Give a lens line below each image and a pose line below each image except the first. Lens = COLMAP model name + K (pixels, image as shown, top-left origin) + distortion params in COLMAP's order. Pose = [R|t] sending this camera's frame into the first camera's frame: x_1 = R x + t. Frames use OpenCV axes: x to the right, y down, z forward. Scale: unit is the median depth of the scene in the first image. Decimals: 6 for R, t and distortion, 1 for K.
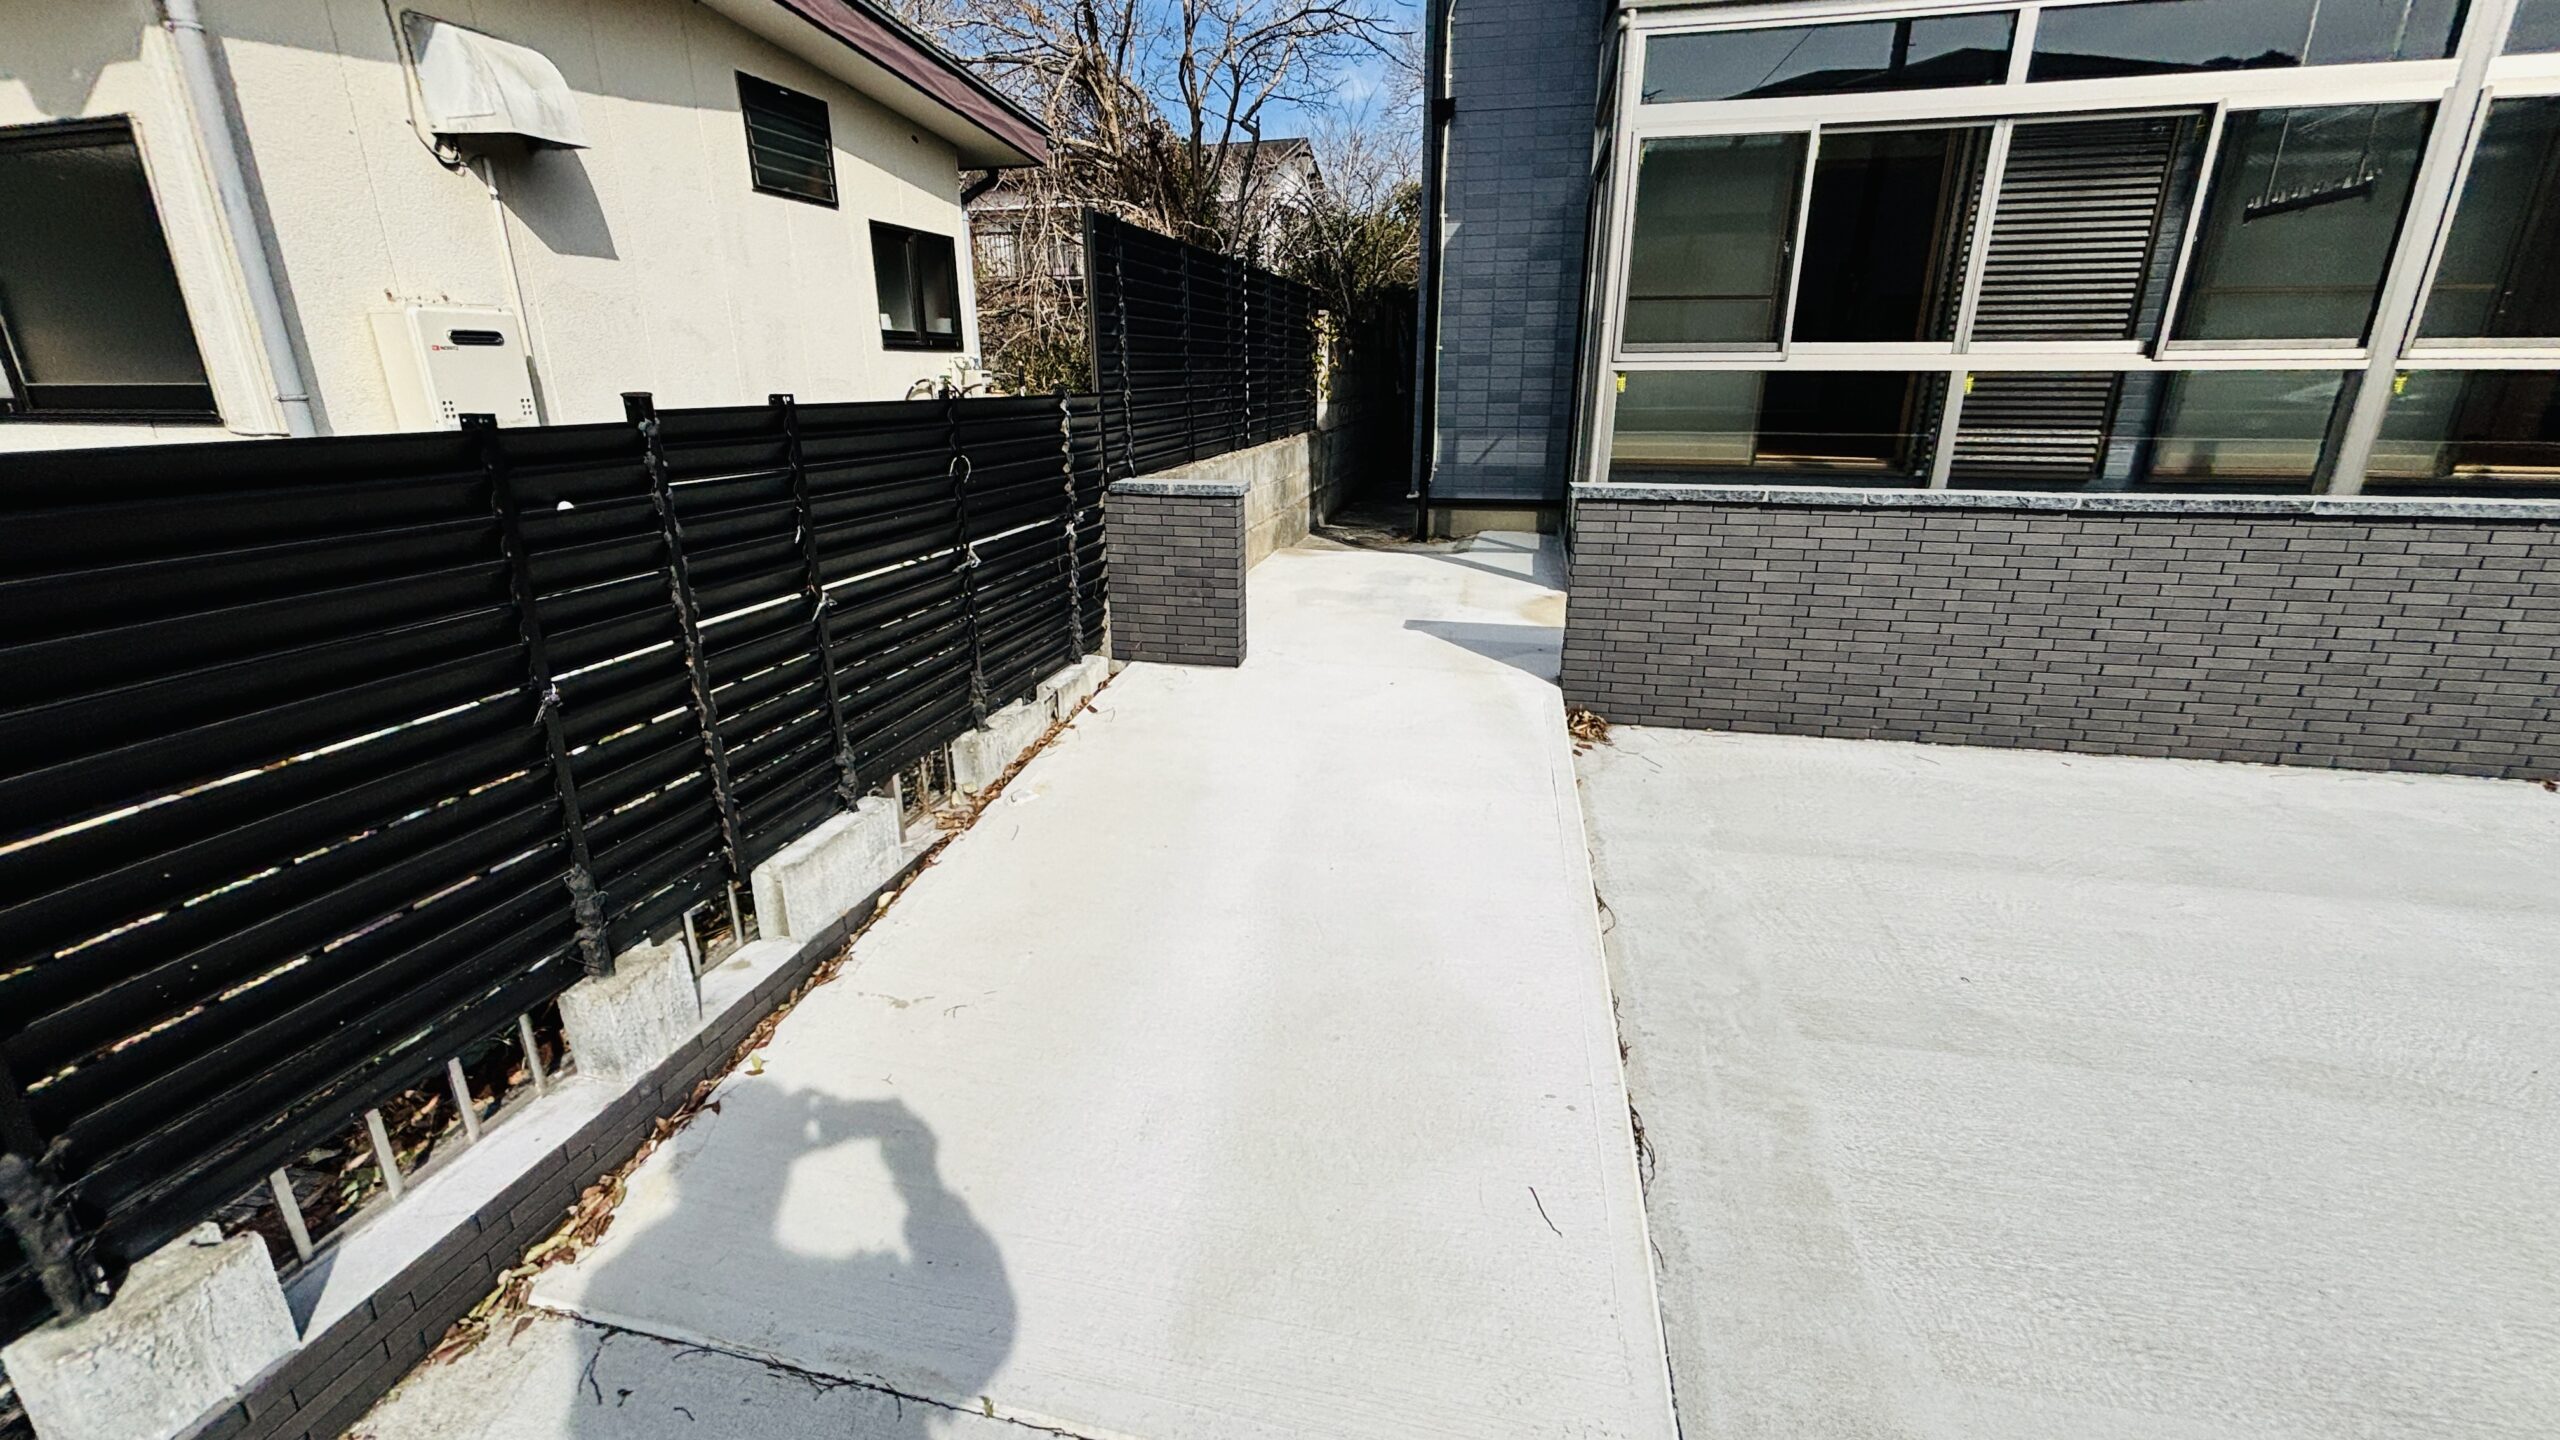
lens RADIAL K [[1030.1, 0, 1280.4], [0, 1030.1, 709.9], [0, 0, 1]] dist [-0.001104, -0.000634]
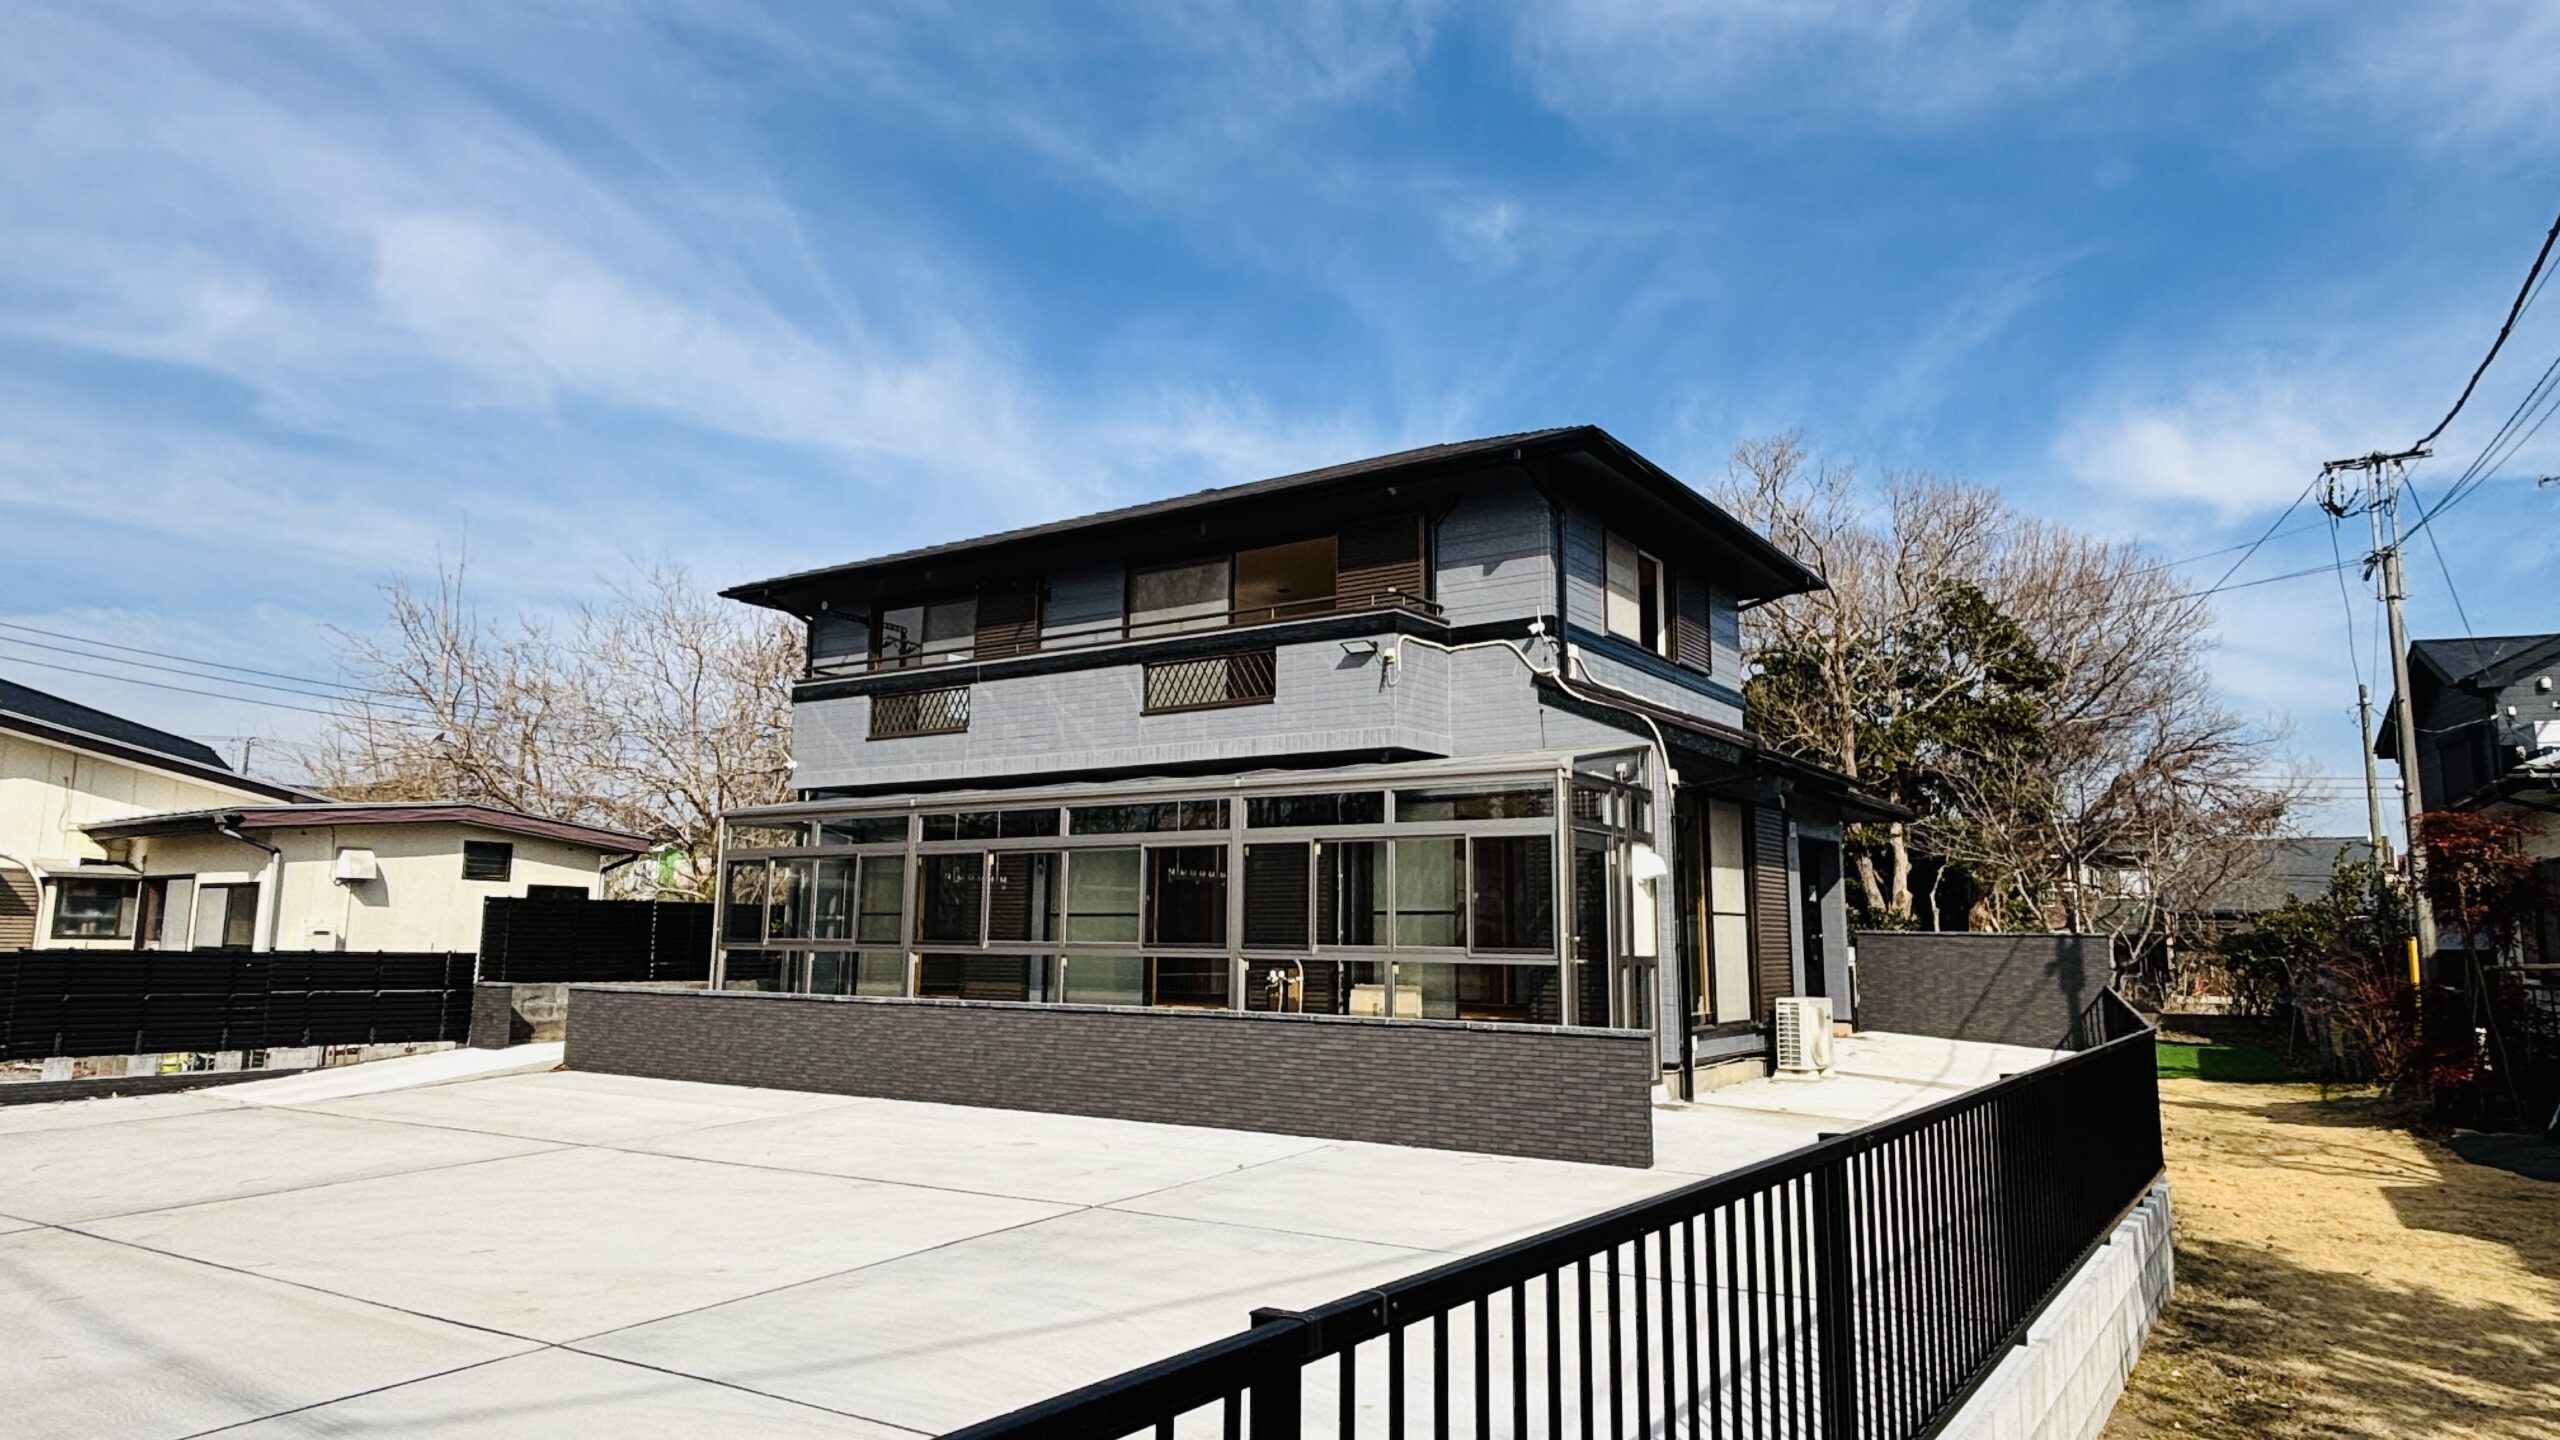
lens RADIAL K [[1539.2, 0, 1276.1], [0, 1539.2, 704.9], [0, 0, 1]] dist [0.023903, -0.043687]
pose [[0.935438, -0.038417, -0.351398, 2.001877], [-0.128105, 0.889660, -0.438286, 0.400188], [0.329462, 0.455005, 0.827300, -1.270026]]
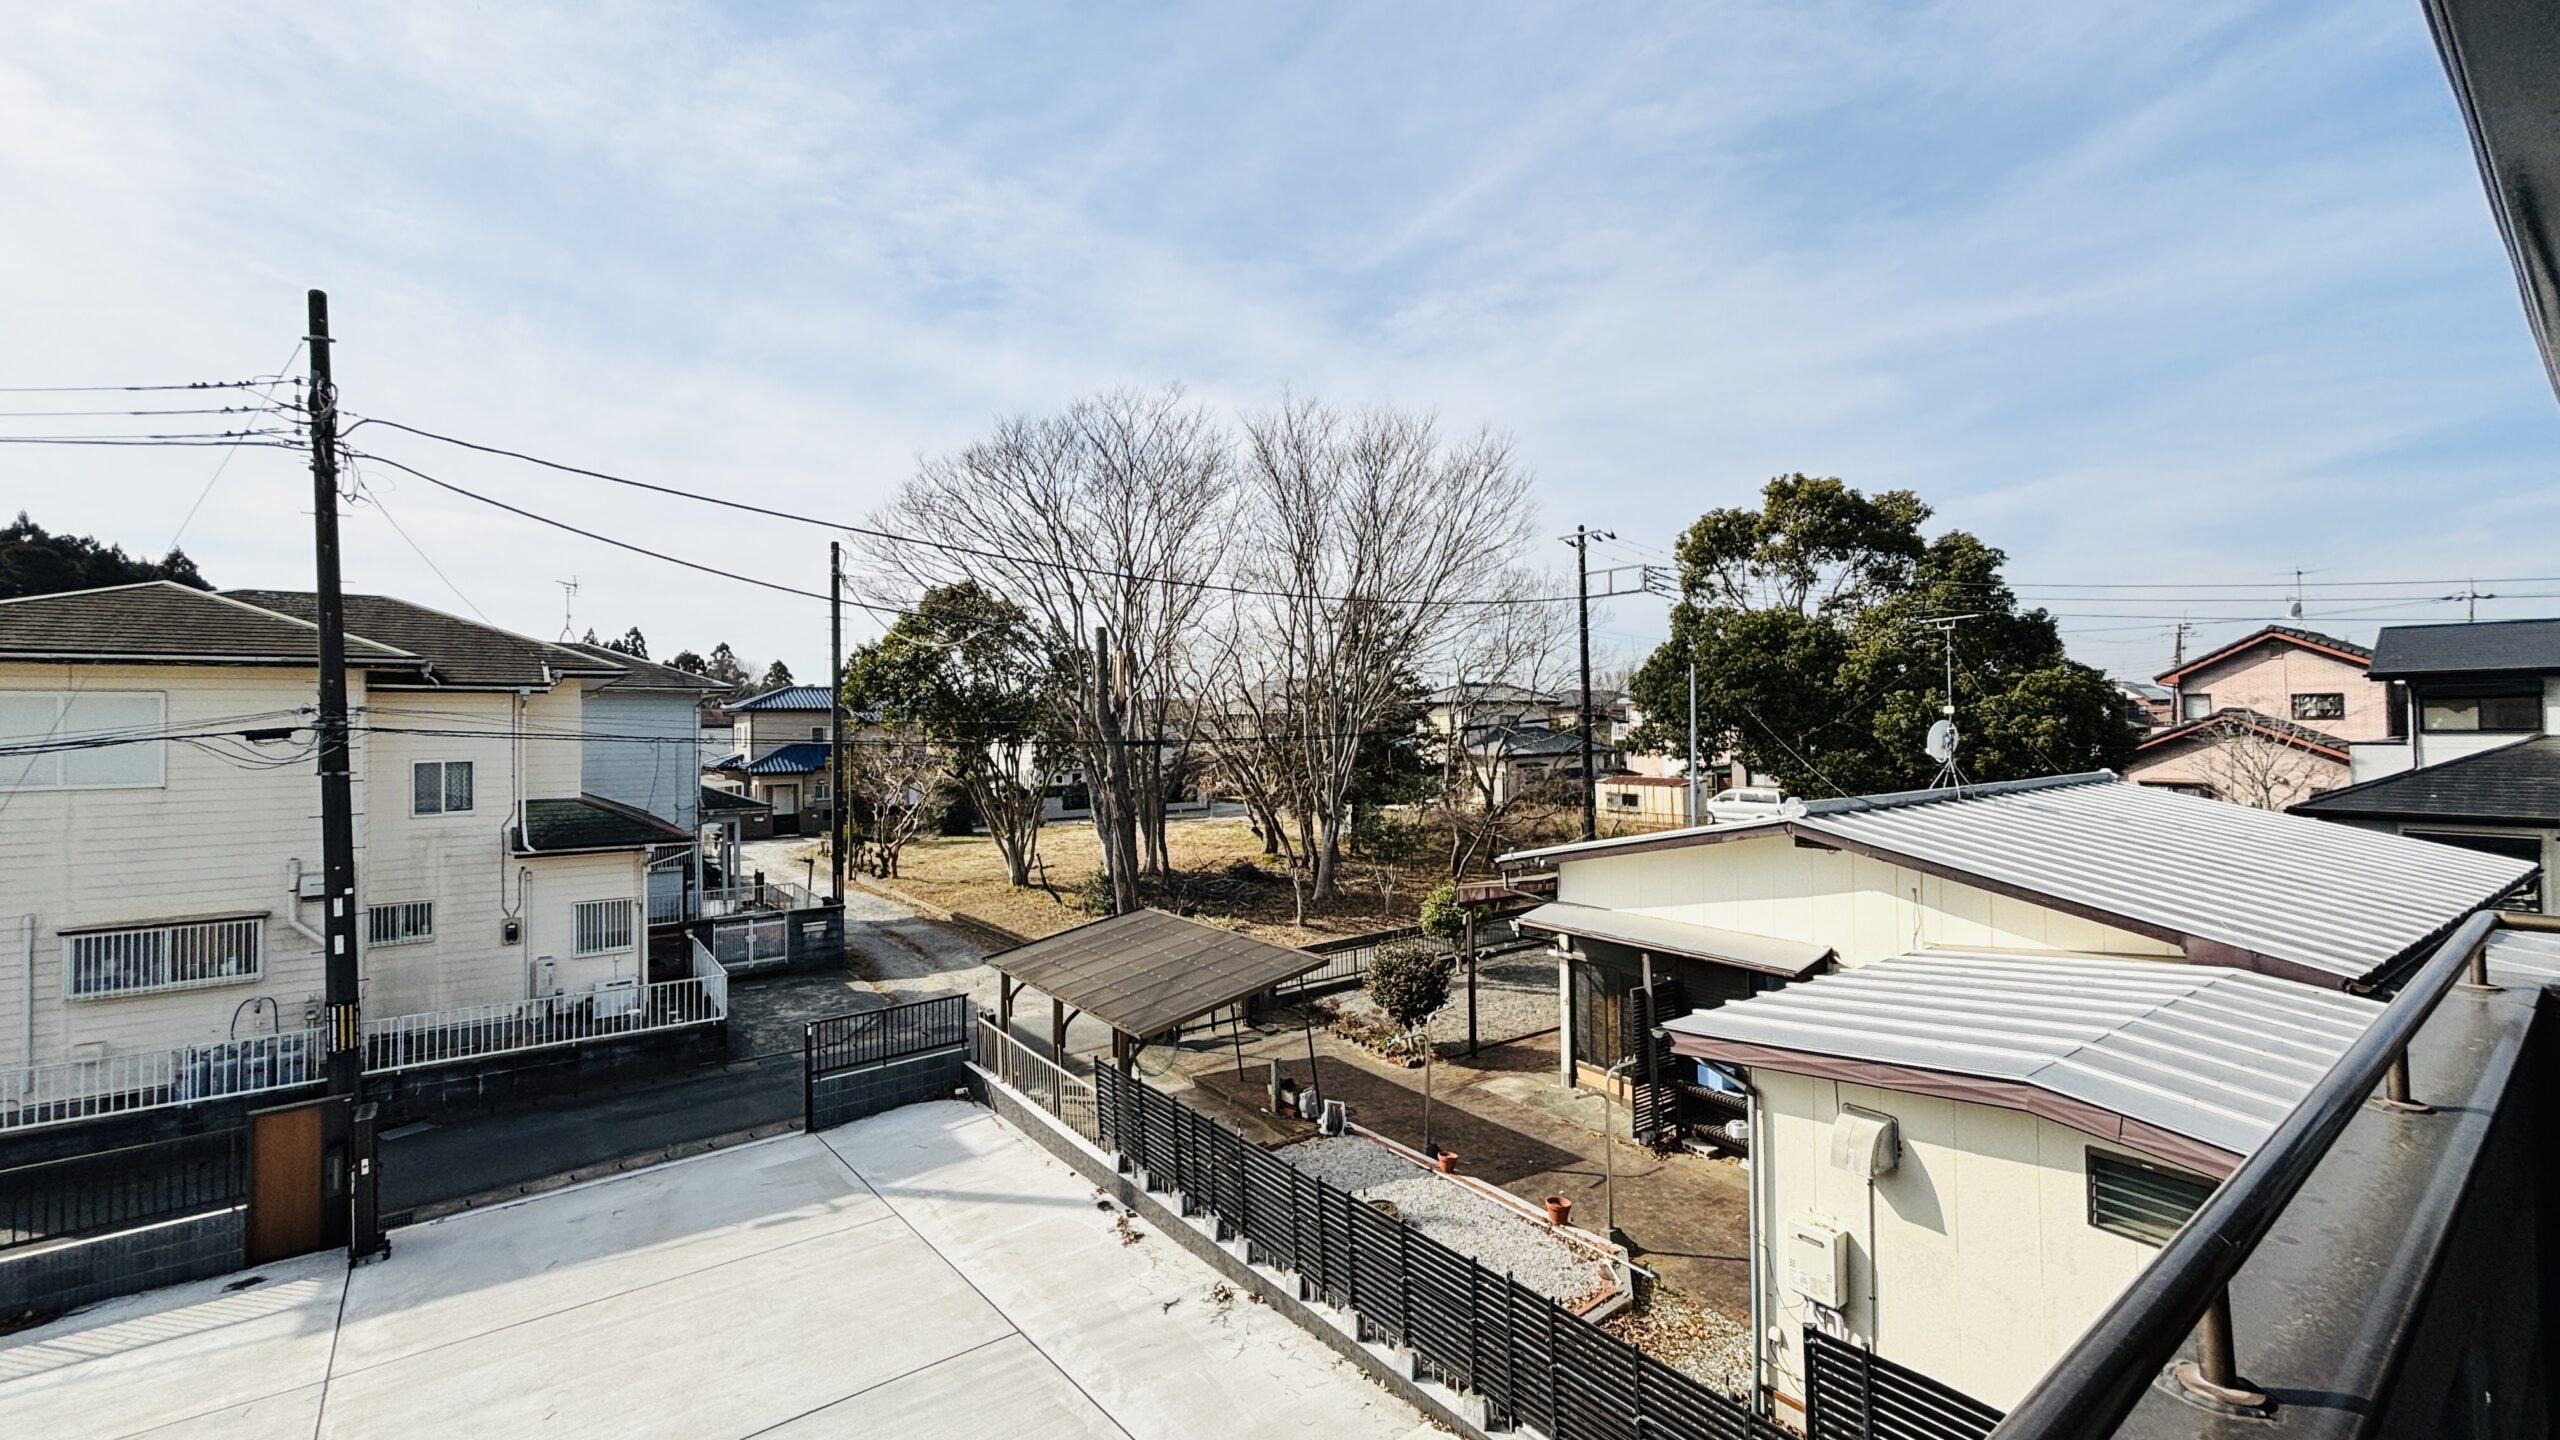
lens RADIAL K [[1030.1, 0, 1280.4], [0, 1030.1, 709.9], [0, 0, 1]] dist [-0.001104, -0.000634]
pose [[-0.630527, -0.002064, -0.776165, 0.797898], [-0.234711, 0.953686, 0.188134, -0.780519], [0.739829, 0.300798, -0.601809, 0.559109]]
